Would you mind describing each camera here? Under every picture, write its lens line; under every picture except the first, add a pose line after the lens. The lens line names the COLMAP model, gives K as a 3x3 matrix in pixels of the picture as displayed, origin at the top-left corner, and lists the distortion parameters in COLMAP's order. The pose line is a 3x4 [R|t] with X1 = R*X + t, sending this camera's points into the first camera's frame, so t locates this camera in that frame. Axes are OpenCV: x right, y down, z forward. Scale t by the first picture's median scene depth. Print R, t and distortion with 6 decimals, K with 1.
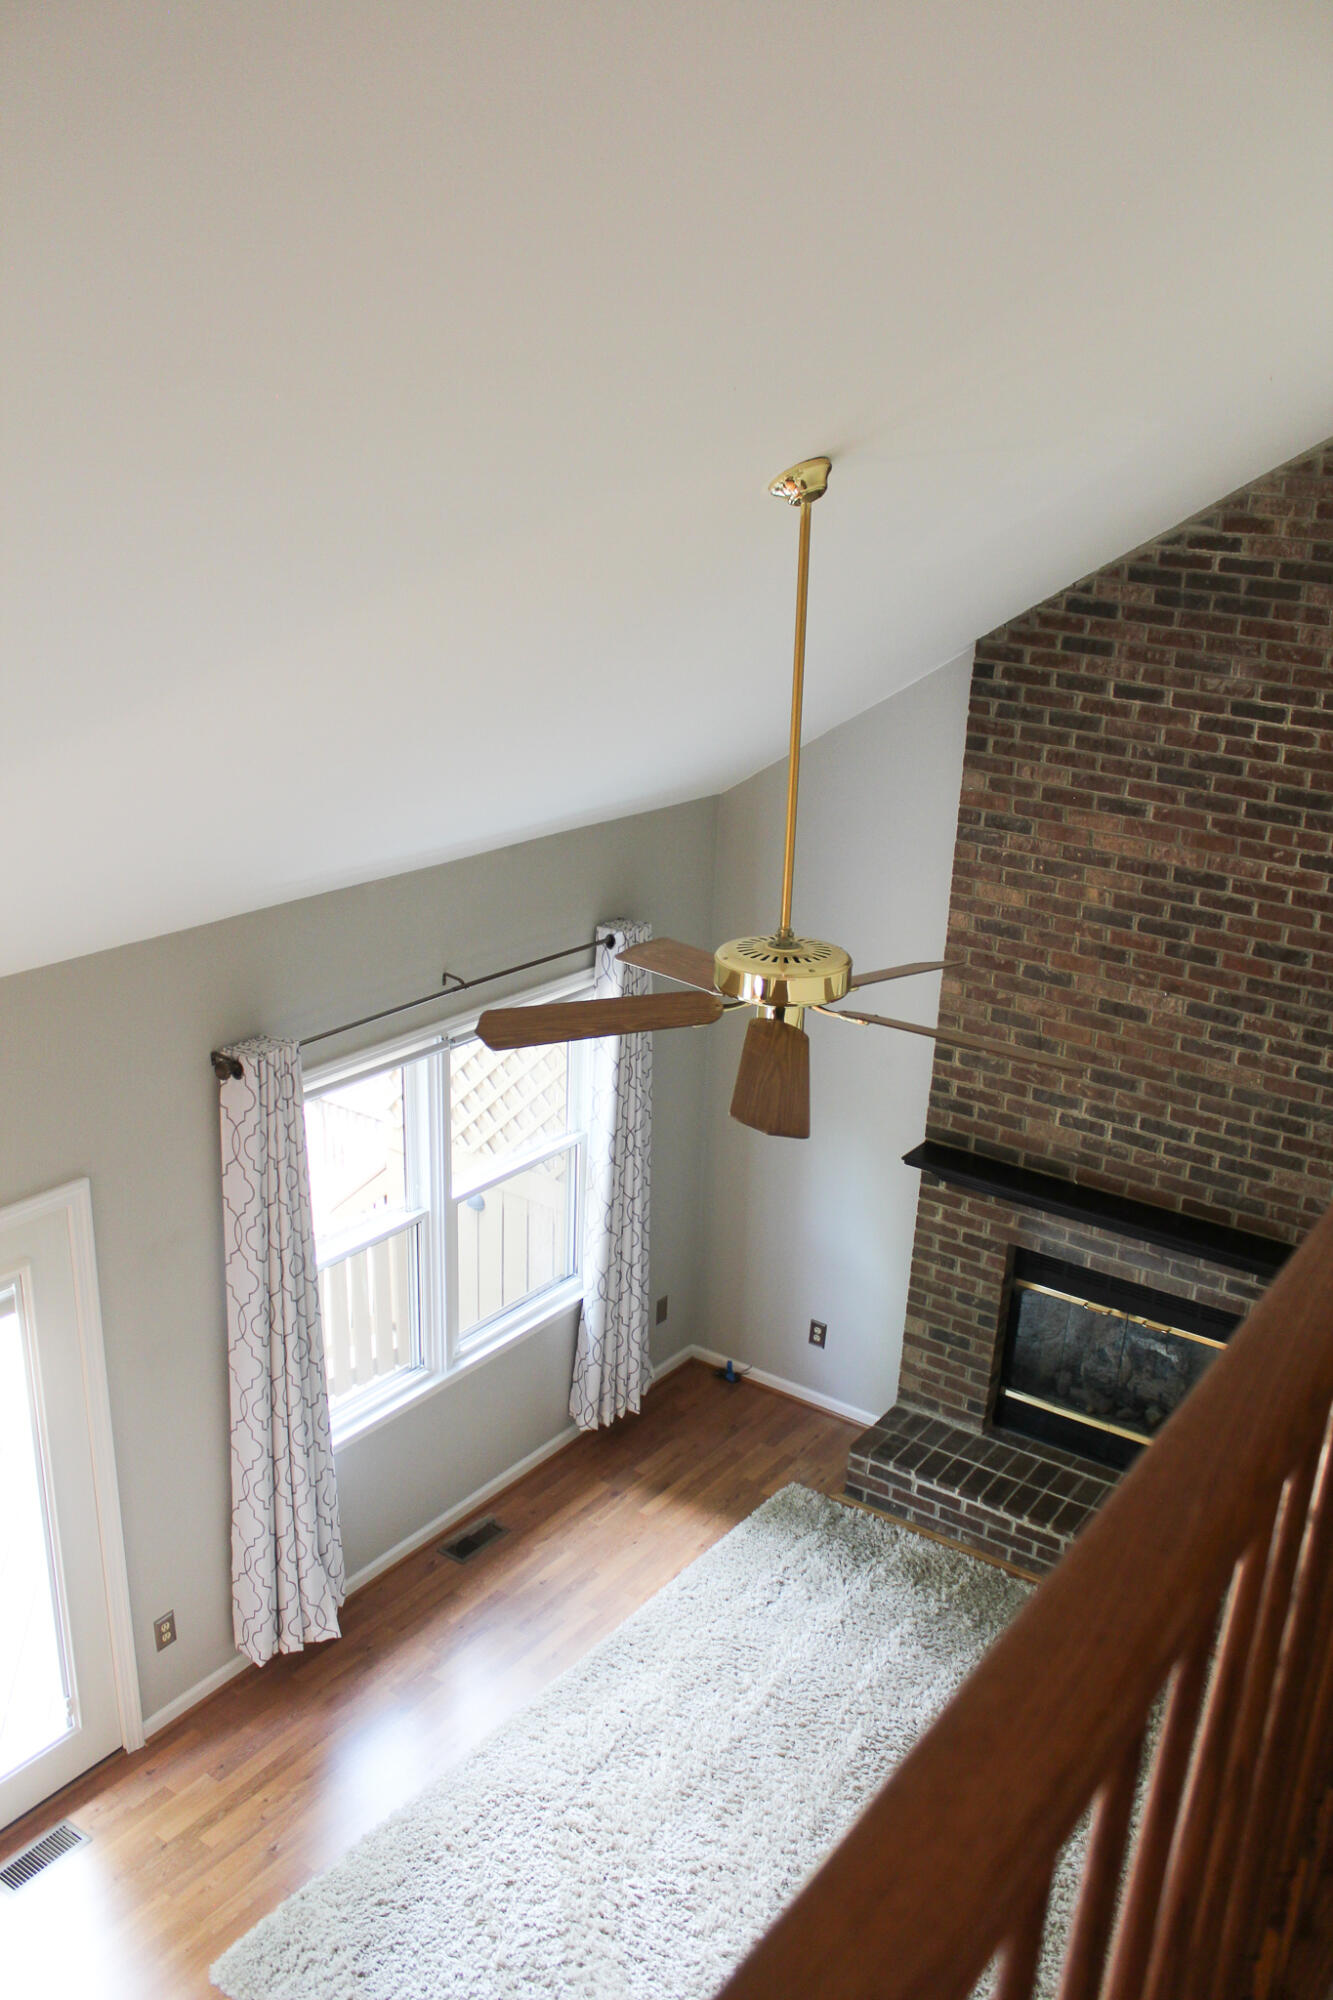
lens RADIAL K [[1673.8, 0, 654.5], [0, 1673.8, 996.6], [0, 0, 1]] dist [-0.167934, 0.143898]
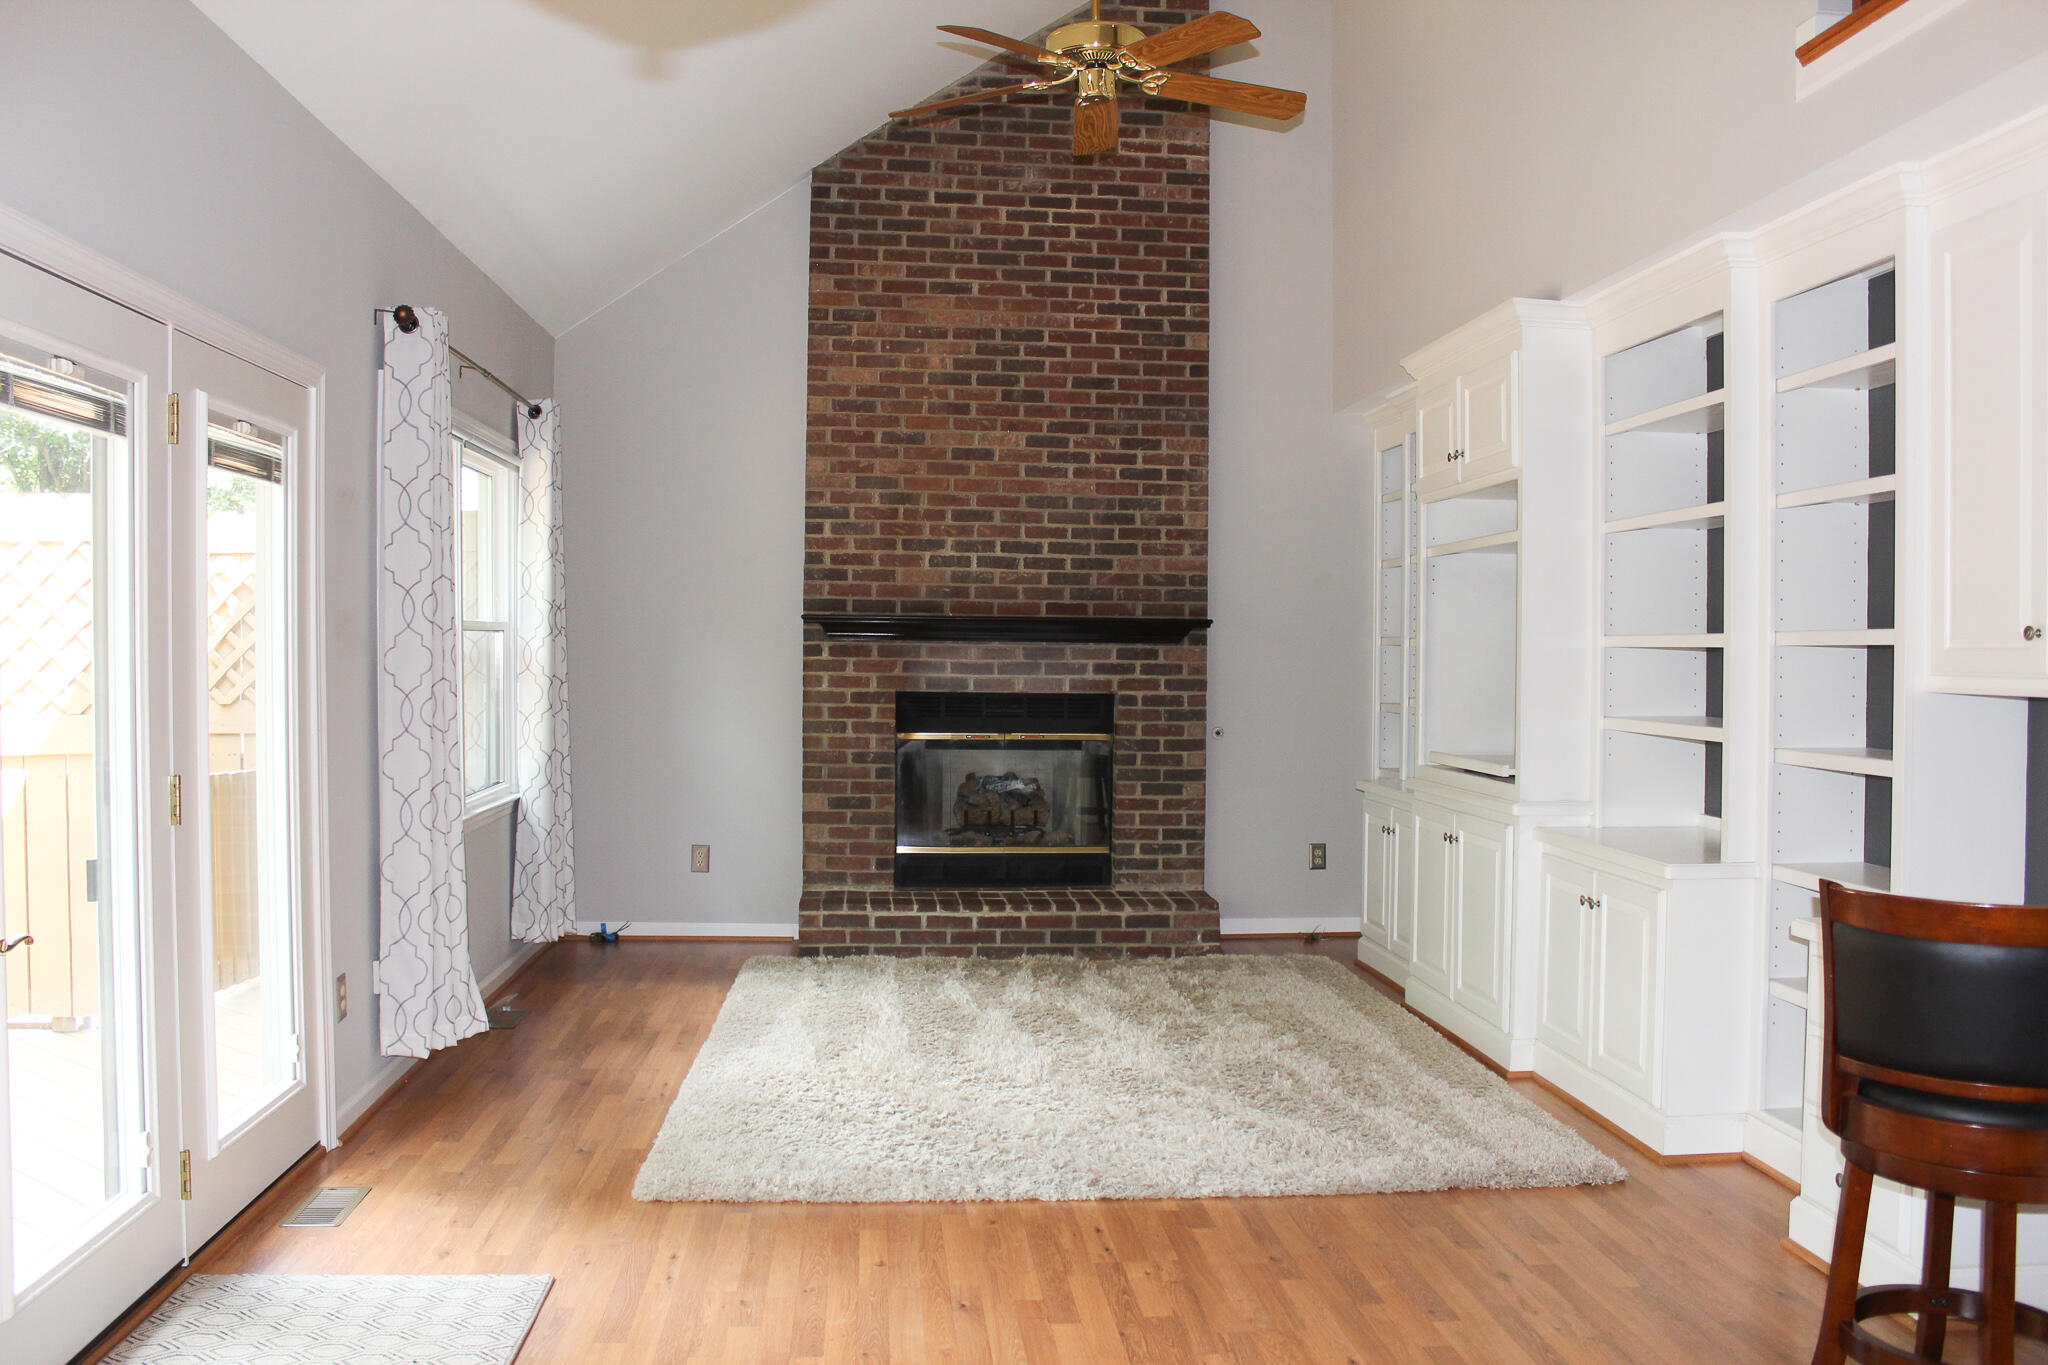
lens RADIAL K [[1714.0, 0, 1016.8], [0, 1714.0, 672.5], [0, 0, 1]] dist [-0.167934, 0.143898]
pose [[0.767045, -0.044766, 0.640030, -0.506163], [0.220525, 0.955181, -0.197479, 0.421182], [-0.602504, 0.292618, 0.742539, 0.102044]]
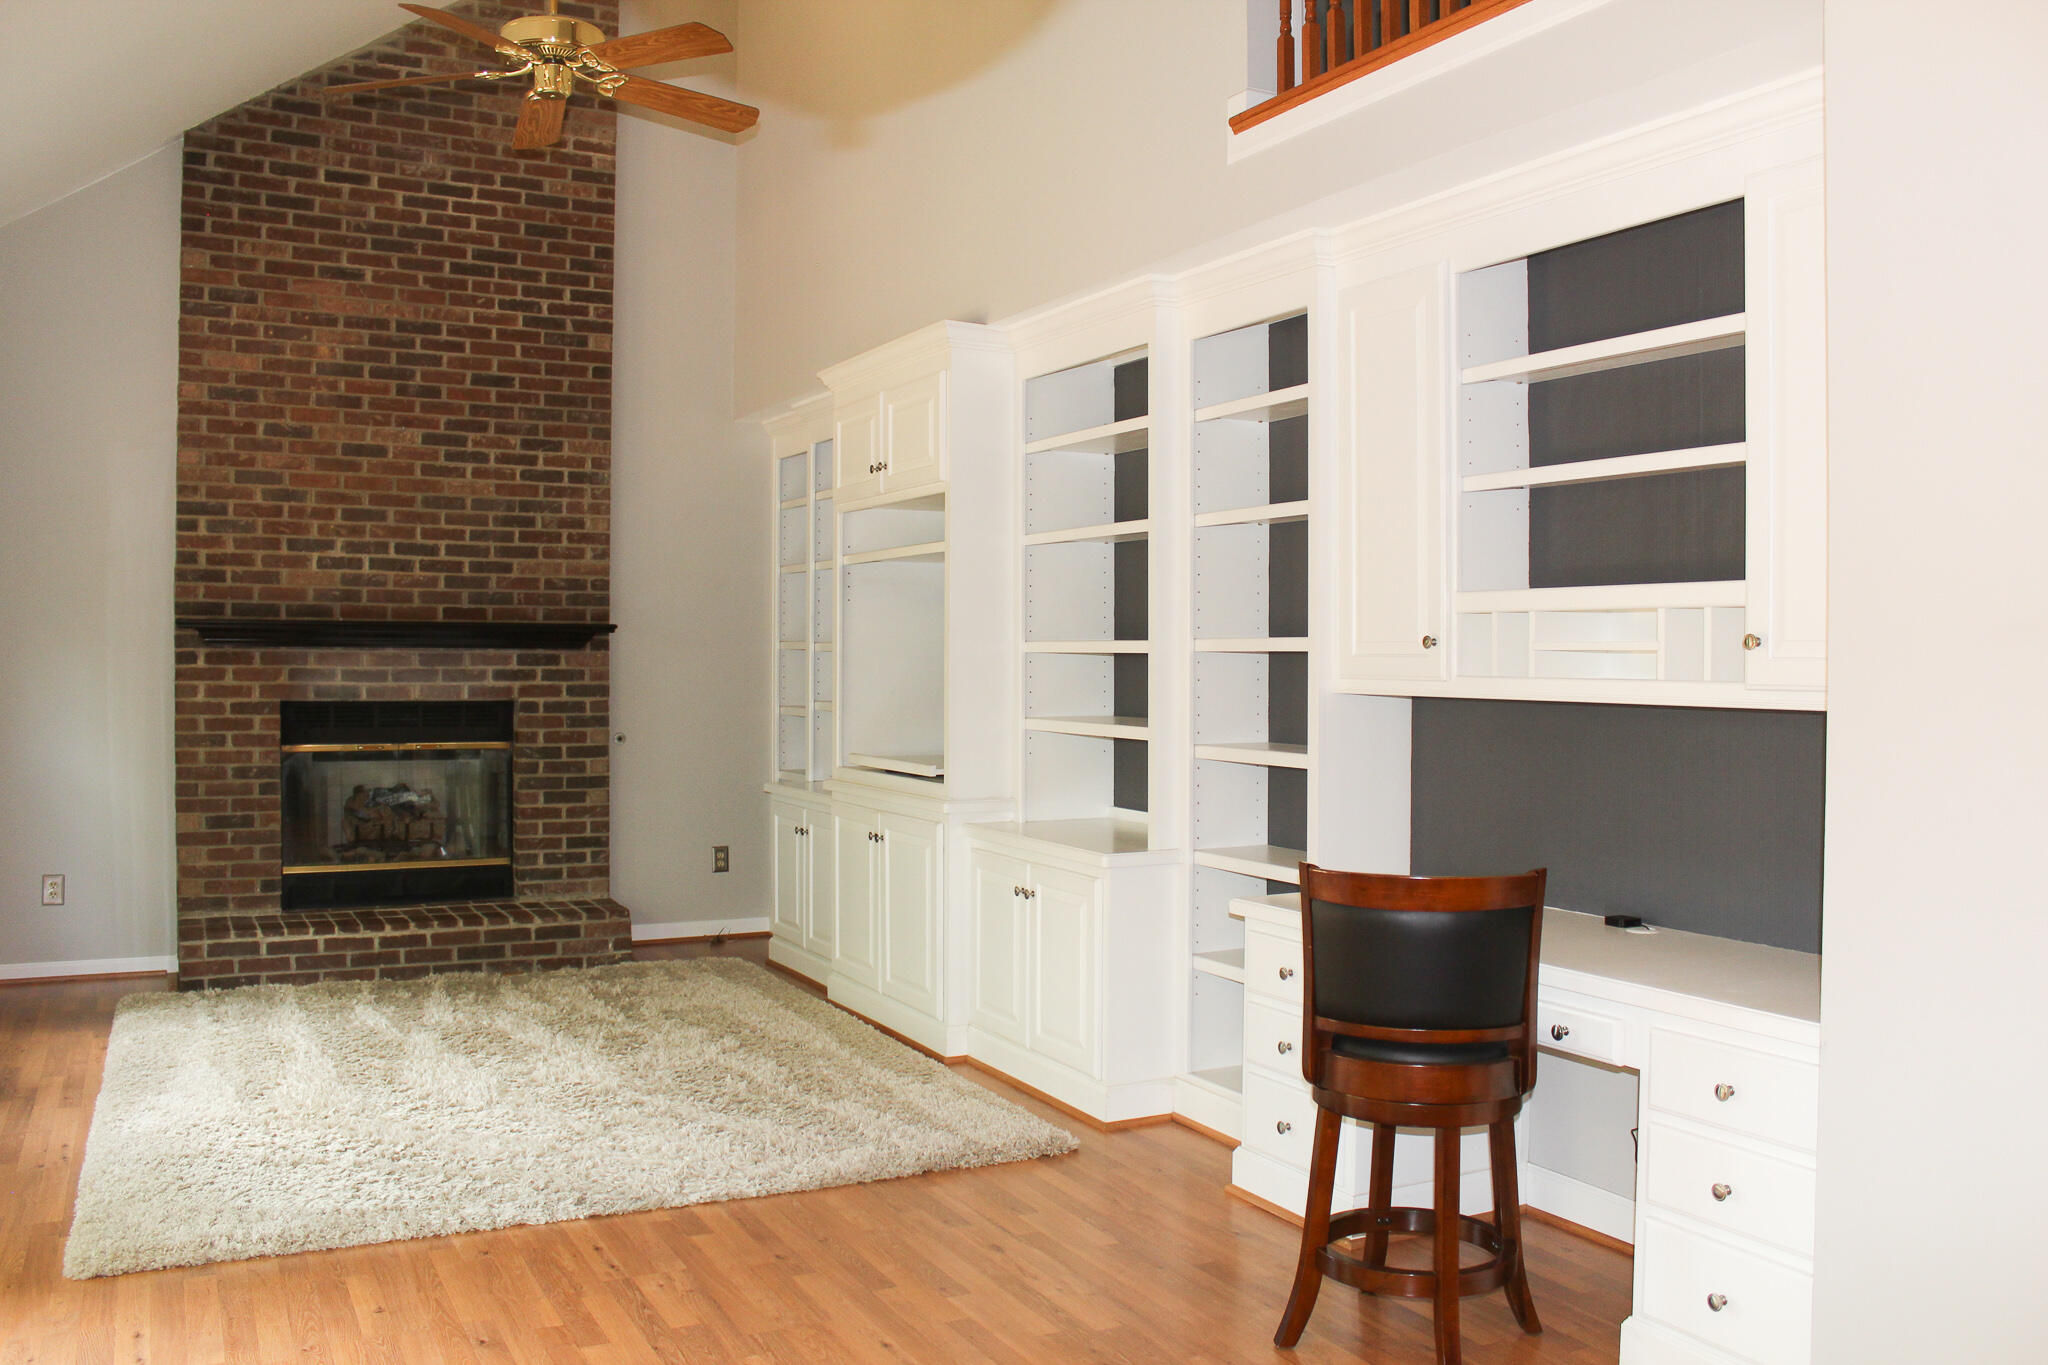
lens RADIAL K [[1714.0, 0, 1032.3], [0, 1714.0, 676.9], [0, 0, 1]] dist [-0.167934, 0.143898]
pose [[0.455030, -0.052403, 0.888933, -0.553285], [0.287474, 0.953461, -0.090946, 0.403530], [-0.842797, 0.296929, 0.448918, 0.138081]]
